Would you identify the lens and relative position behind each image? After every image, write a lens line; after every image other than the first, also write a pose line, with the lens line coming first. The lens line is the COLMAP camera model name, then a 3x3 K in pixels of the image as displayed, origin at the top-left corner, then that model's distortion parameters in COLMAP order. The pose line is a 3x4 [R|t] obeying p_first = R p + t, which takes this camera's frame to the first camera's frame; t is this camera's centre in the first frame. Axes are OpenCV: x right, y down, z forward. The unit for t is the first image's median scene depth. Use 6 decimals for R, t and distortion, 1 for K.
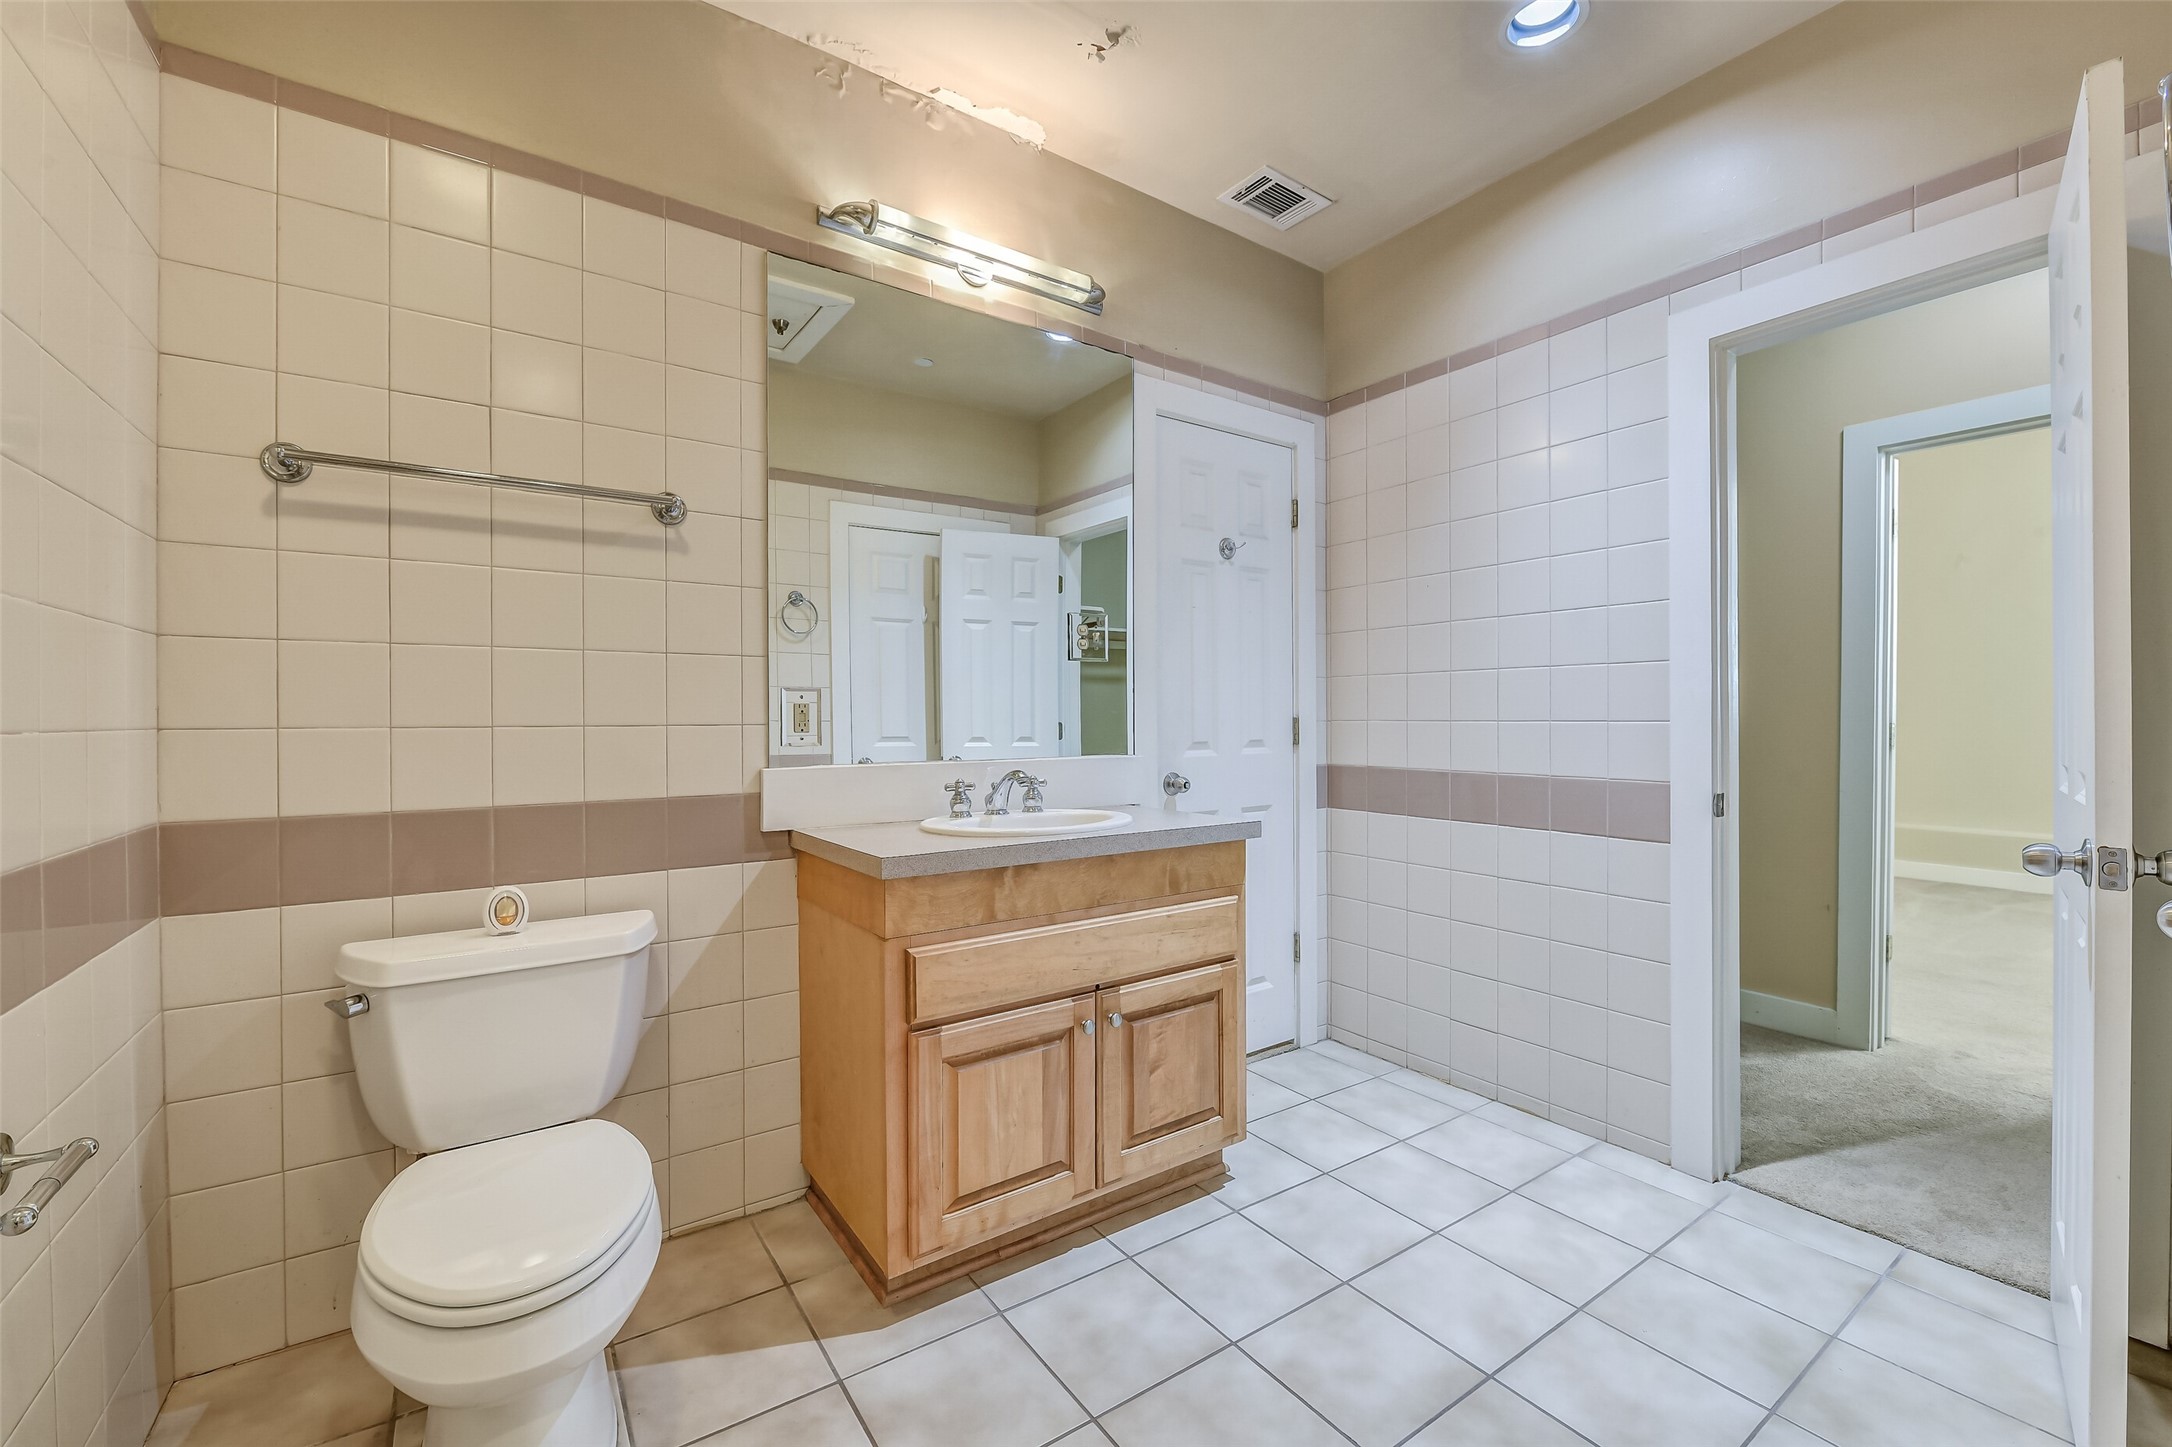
lens RADIAL K [[871.3, 0, 1092.3], [0, 871.3, 728.9], [0, 0, 1]] dist [-0.008564, -0.000189]
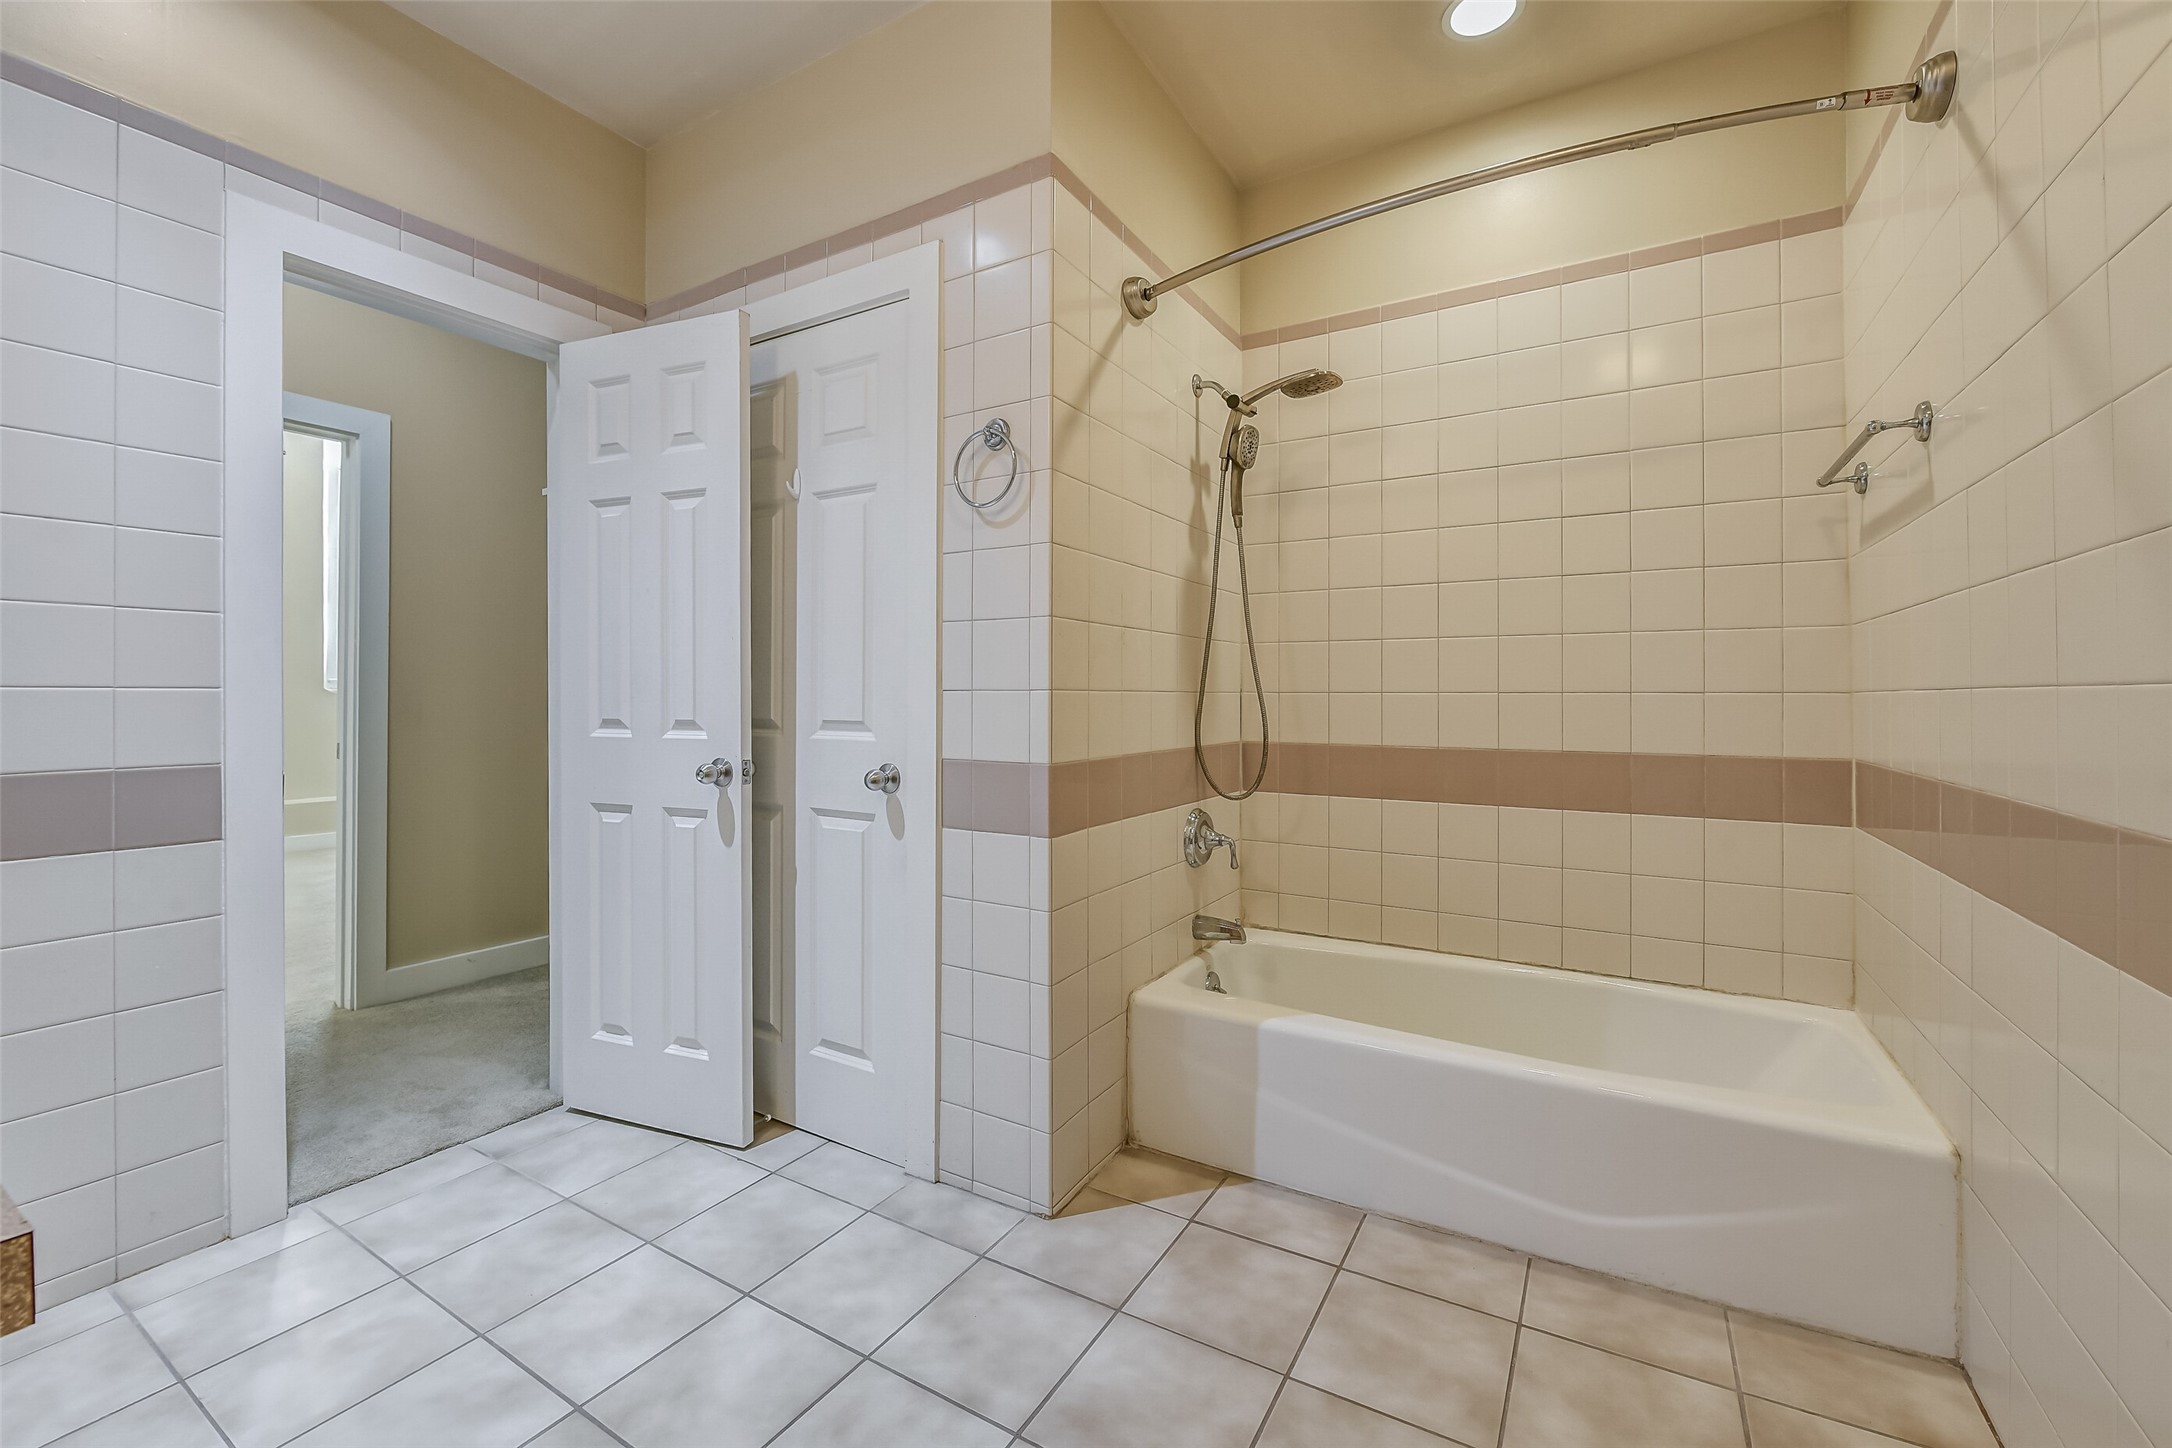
lens RADIAL K [[878.0, 0, 1087.4], [0, 878.0, 696.3], [0, 0, 1]] dist [-0.001702, -0.000309]
pose [[-0.395841, 0.001699, 0.918318, -0.476304], [0.012754, 0.999912, 0.003647, 0.006826], [-0.918231, 0.013155, -0.395828, 0.691962]]
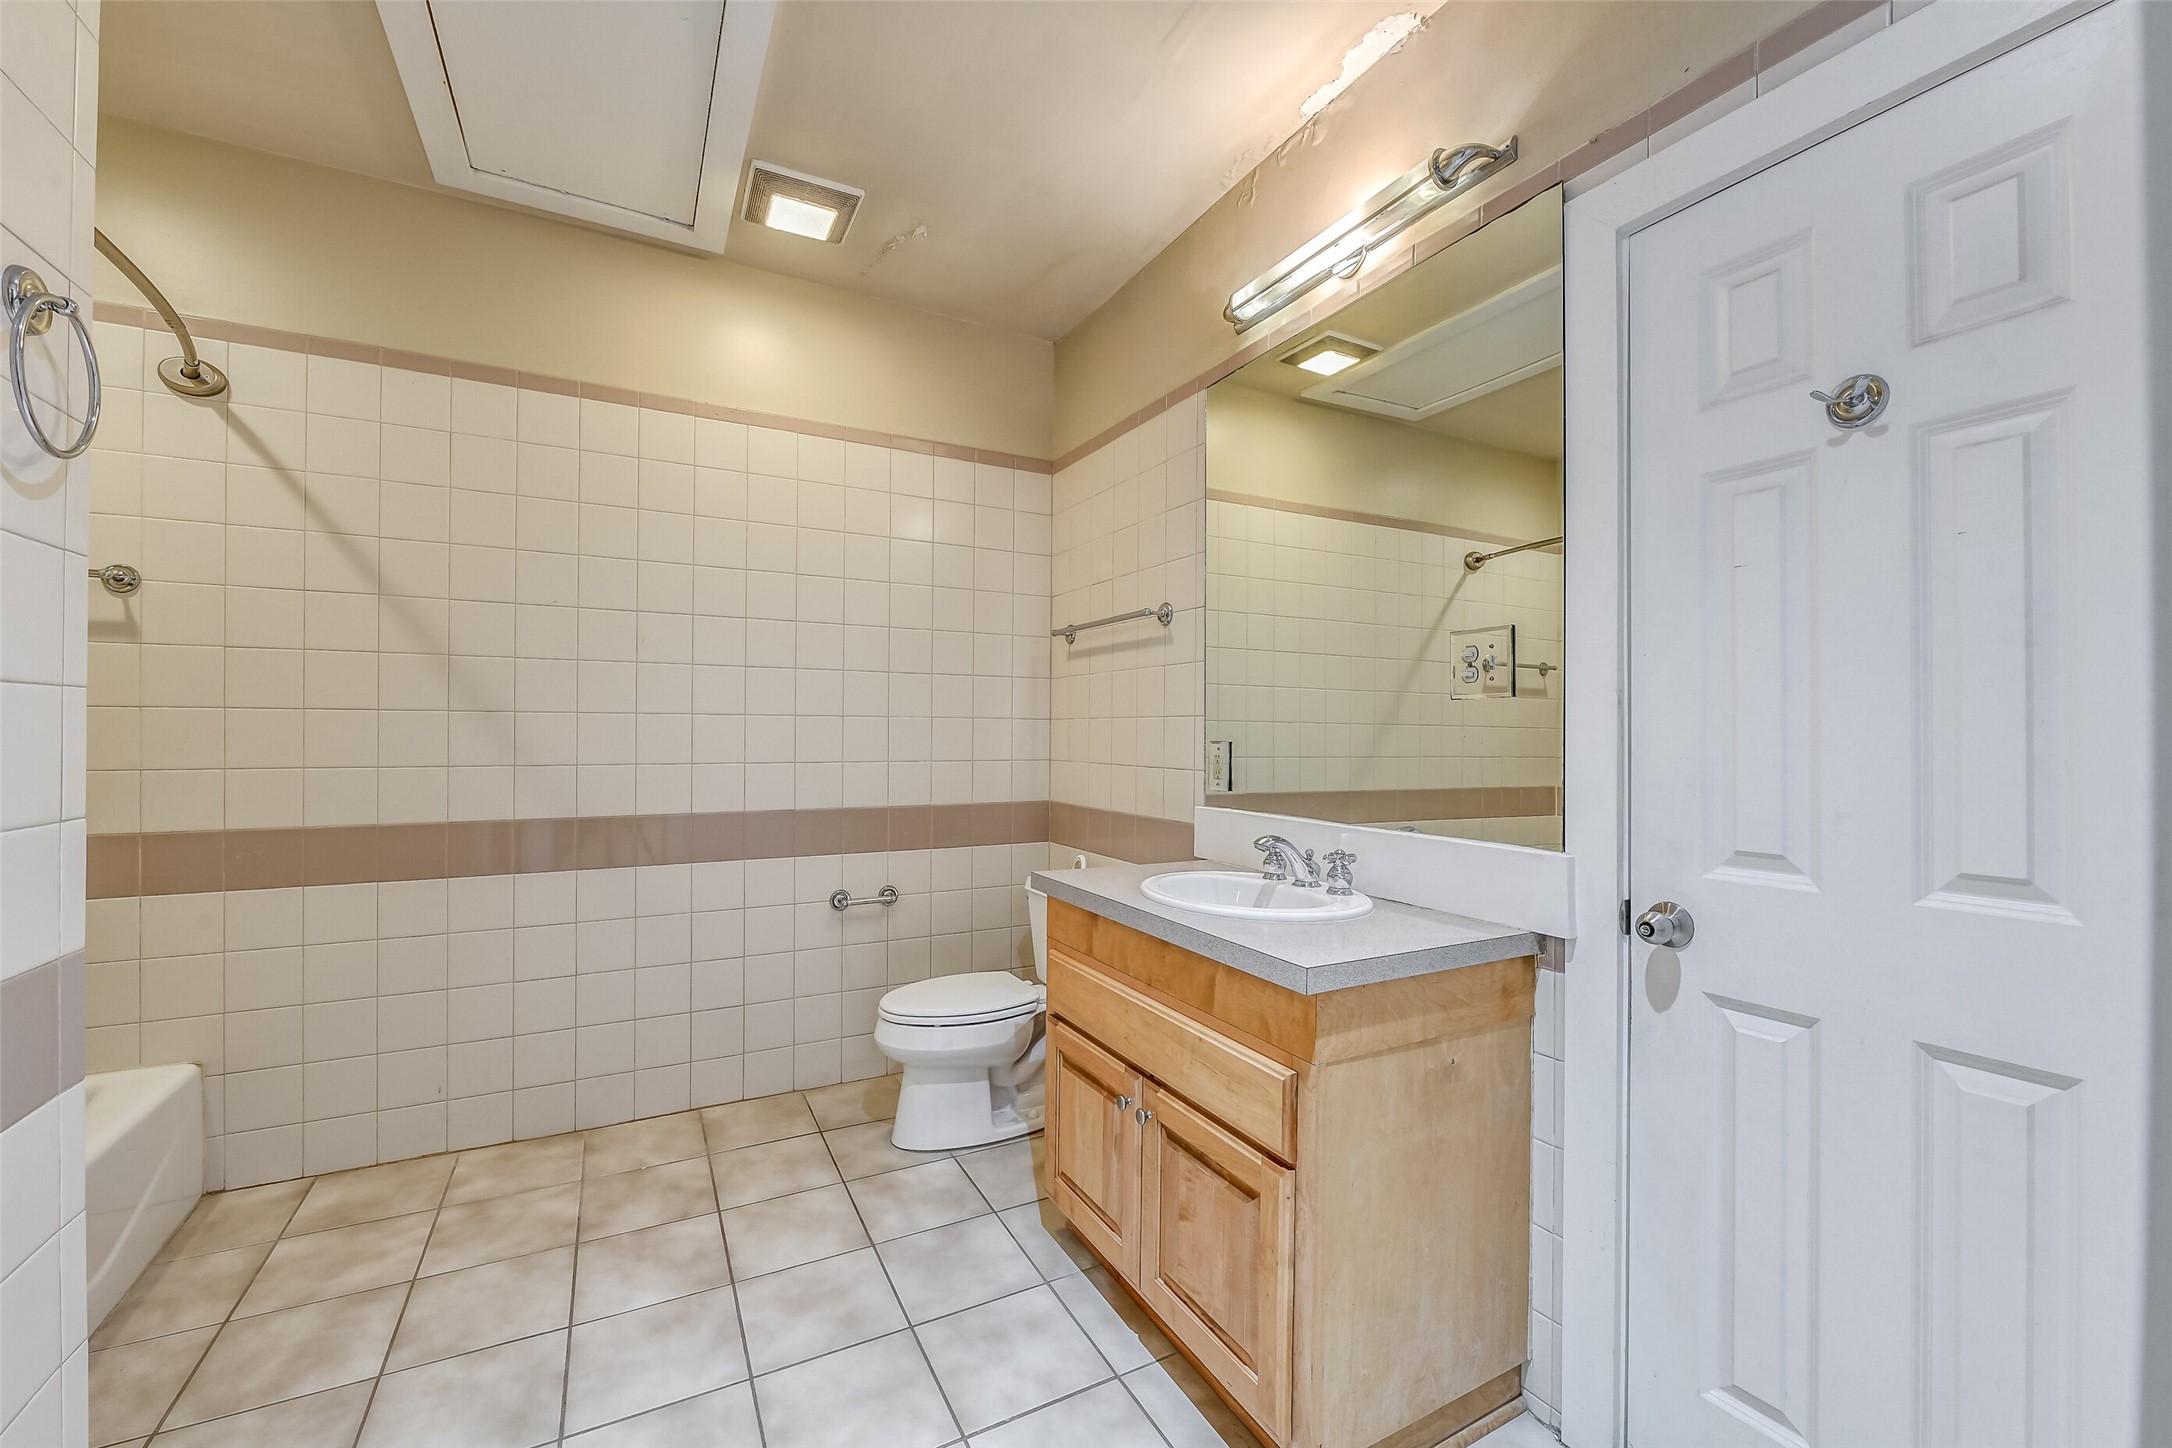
lens RADIAL K [[871.3, 0, 1092.3], [0, 871.3, 729.4], [0, 0, 1]] dist [-0.008564, -0.000189]
pose [[-0.121246, 0.001917, -0.992621, 0.926002], [-0.017177, 0.999844, 0.004029, -0.069690], [0.992474, 0.017539, -0.121195, 1.049731]]
